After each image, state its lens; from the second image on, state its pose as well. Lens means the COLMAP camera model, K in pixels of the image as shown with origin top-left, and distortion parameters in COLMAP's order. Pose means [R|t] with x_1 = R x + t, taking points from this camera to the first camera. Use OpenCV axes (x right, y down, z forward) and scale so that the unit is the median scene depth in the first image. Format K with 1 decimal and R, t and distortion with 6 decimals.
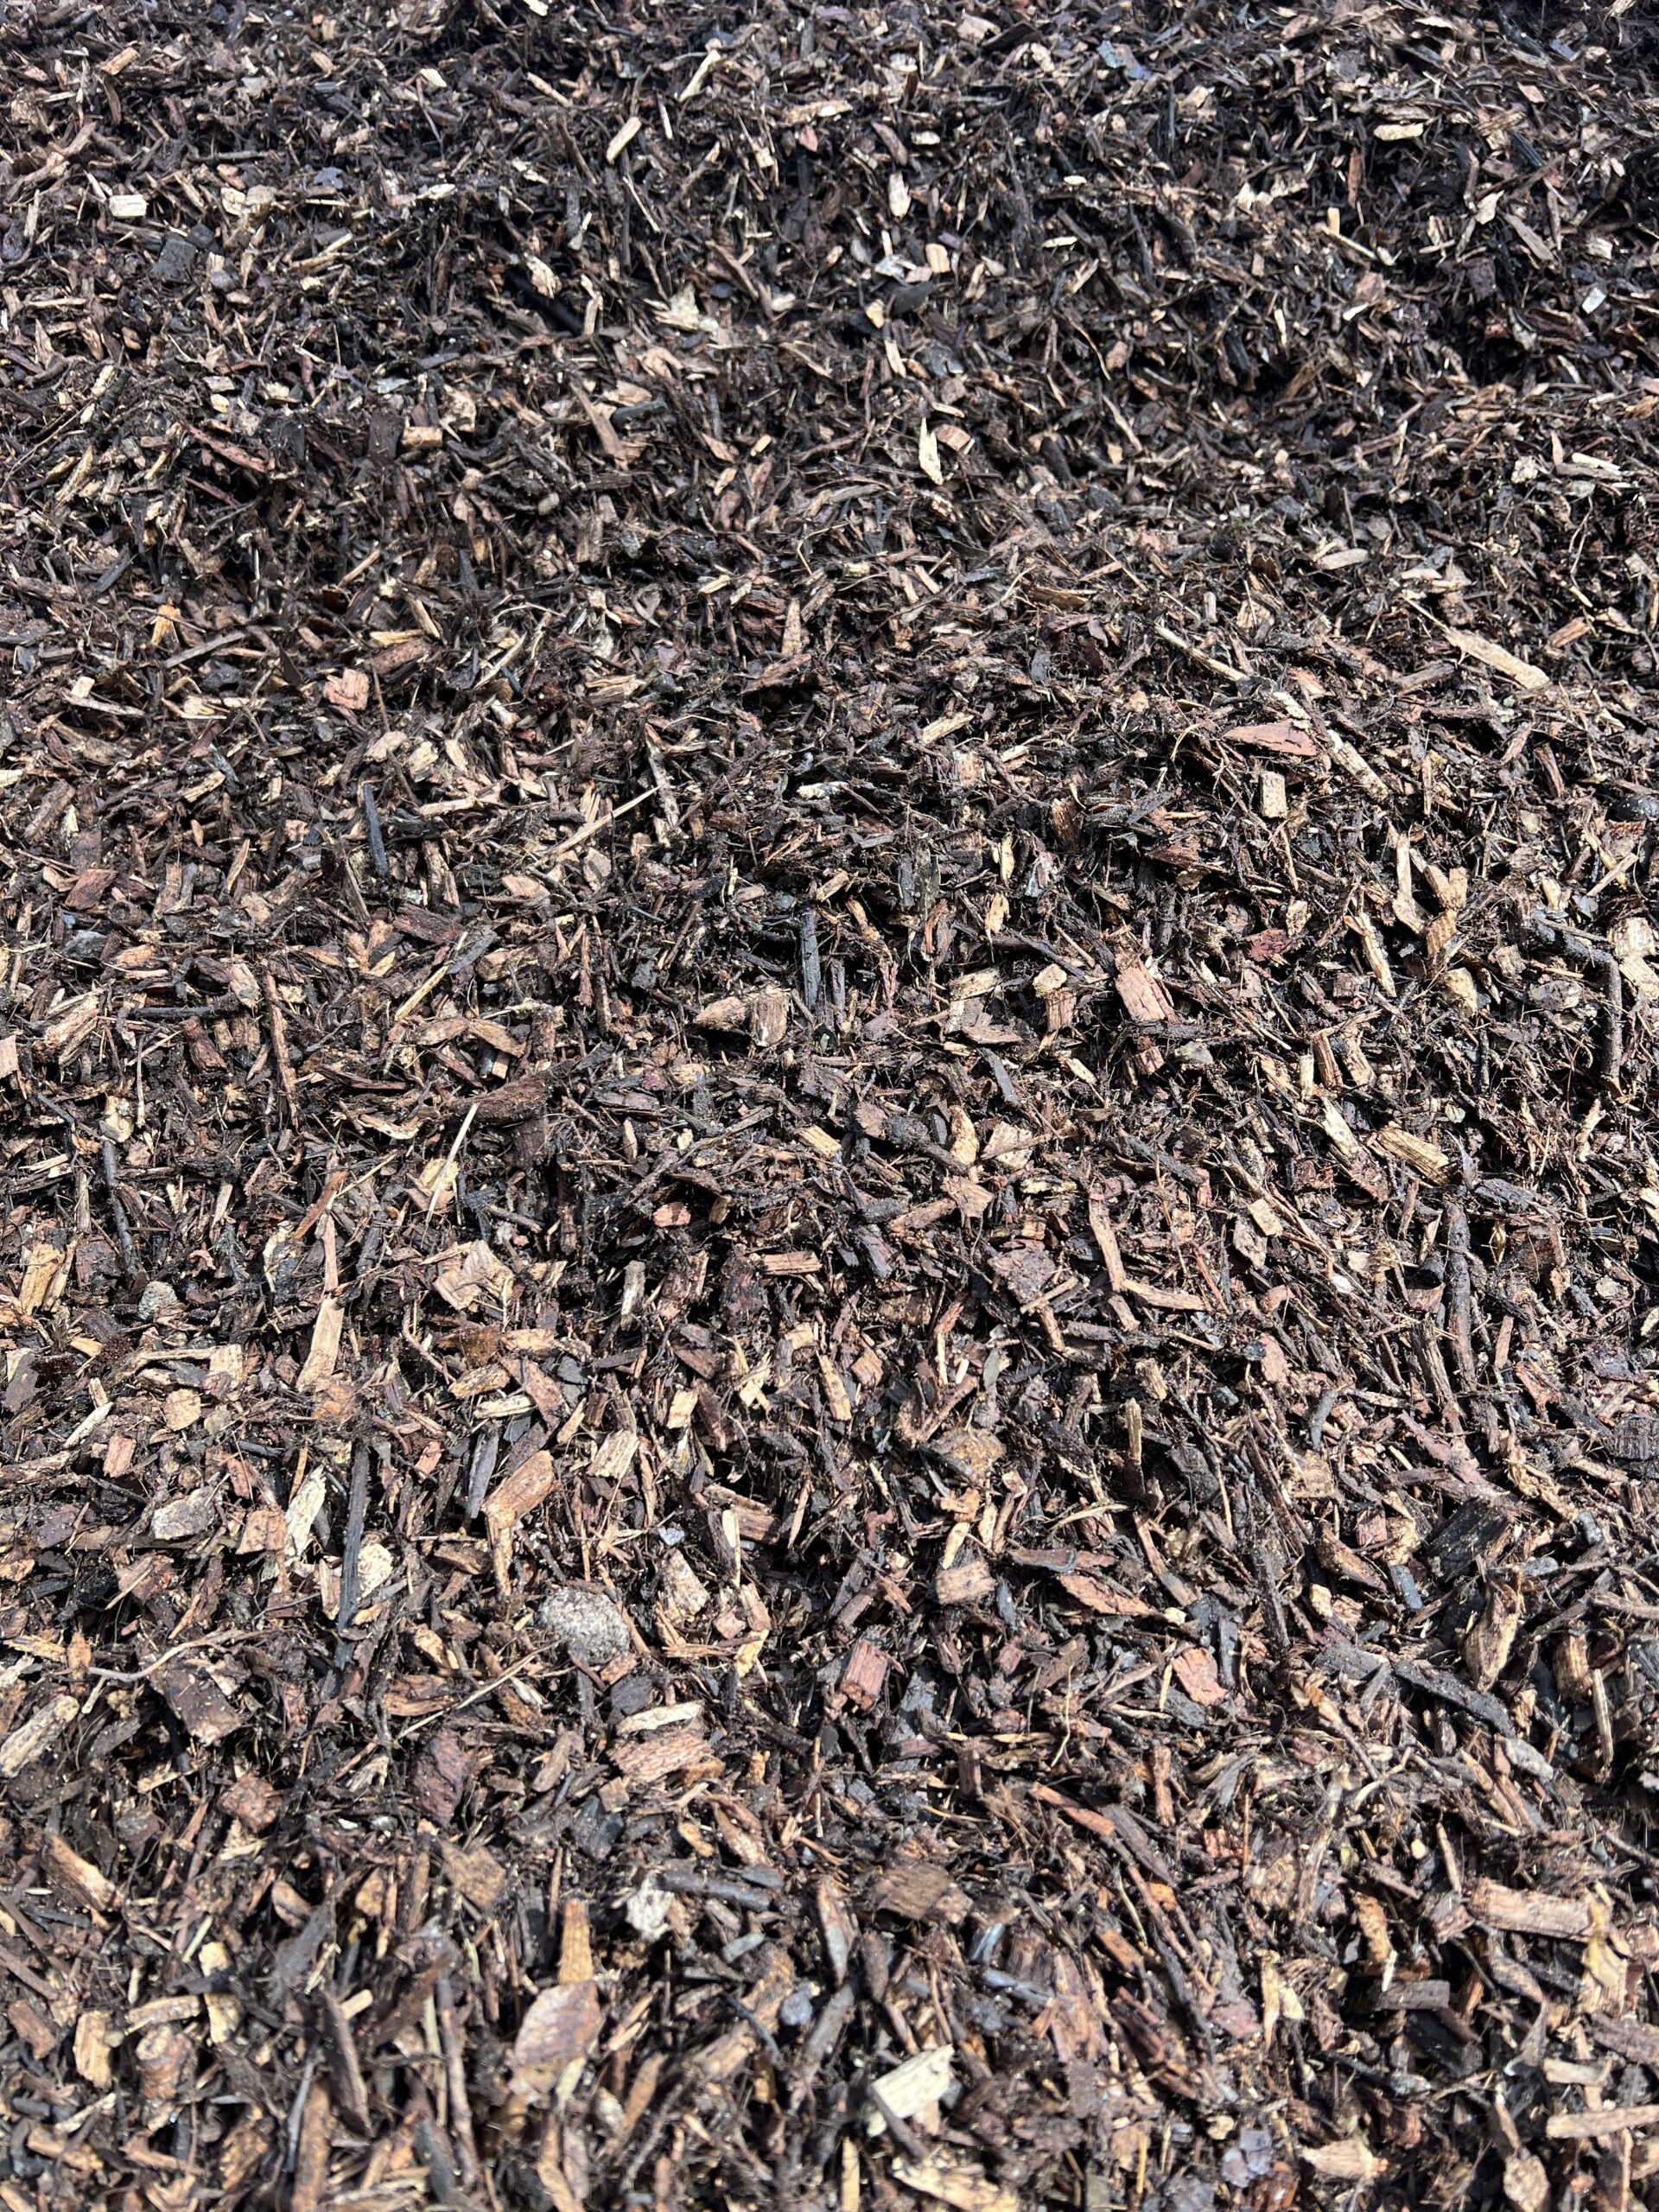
lens RADIAL K [[1698.8, 0, 829.5], [0, 1698.8, 1106.0], [0, 0, 1]] dist [-0.001930, -0.003267]
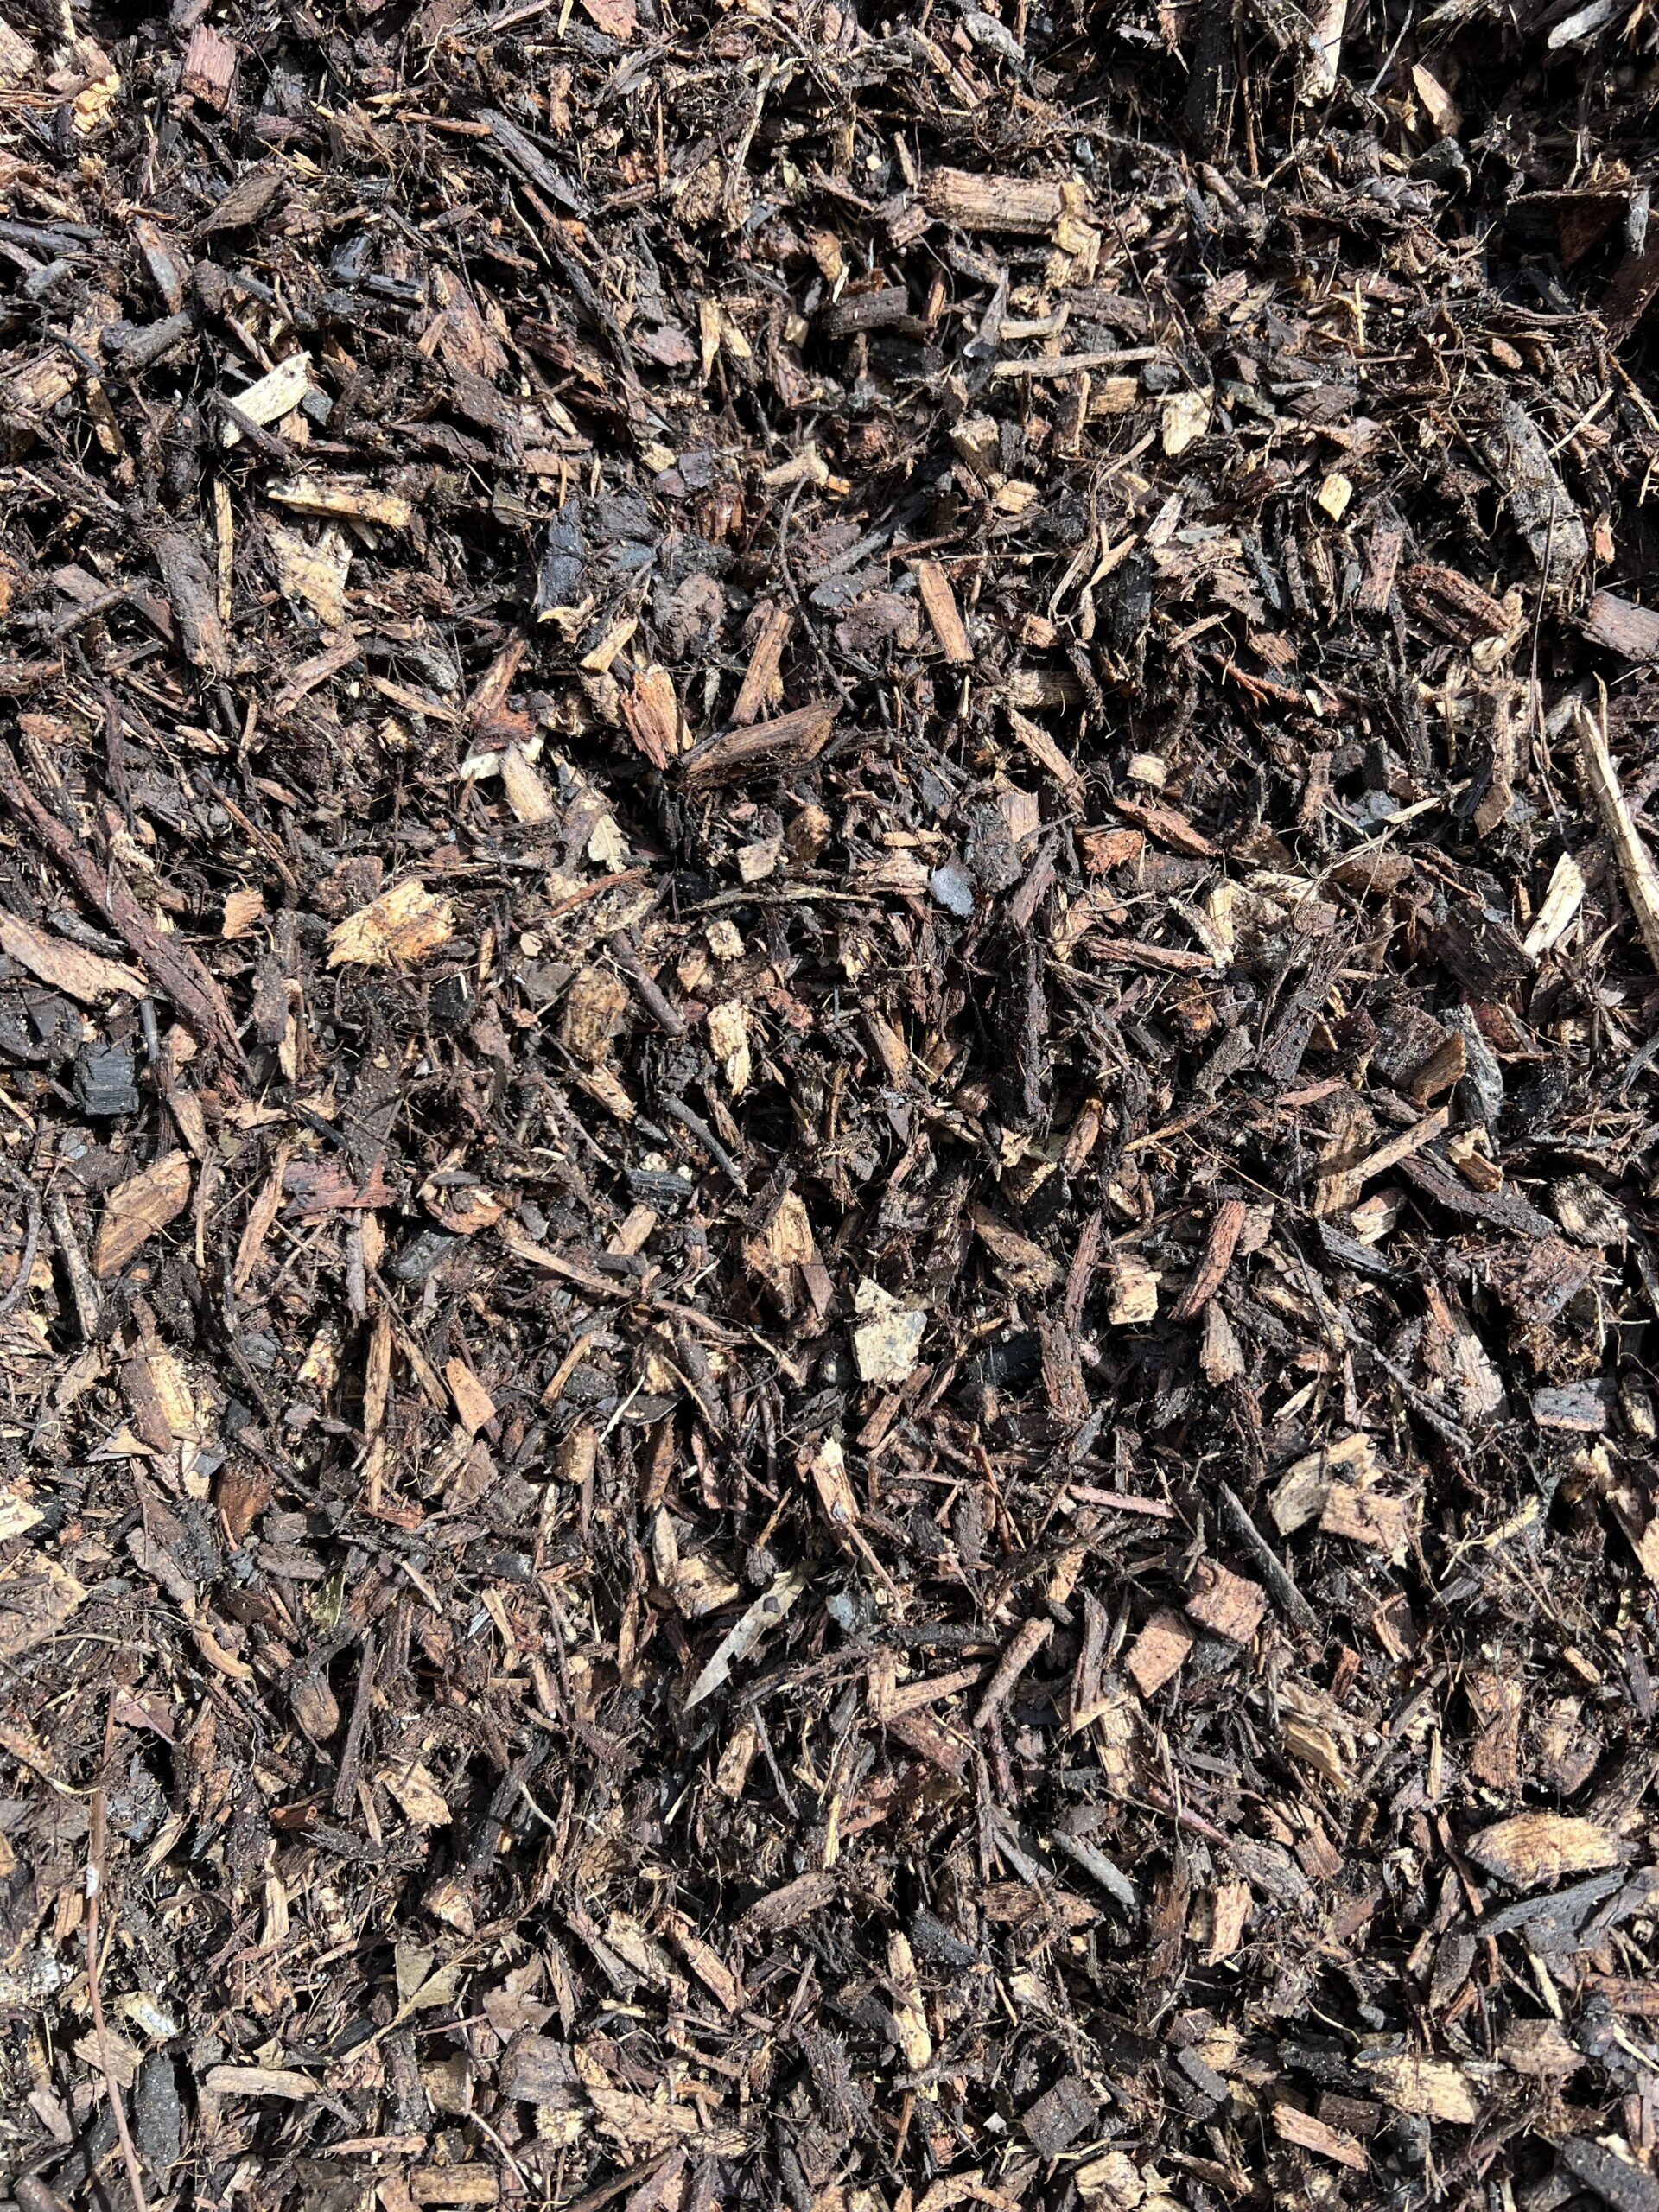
lens RADIAL K [[1698.8, 0, 829.5], [0, 1698.8, 1106.0], [0, 0, 1]] dist [-0.001930, -0.003267]
pose [[0.986184, -0.157231, 0.052142, 0.210371], [0.124622, 0.911579, 0.391782, 0.551818], [-0.109132, -0.379871, 0.918579, 0.025041]]
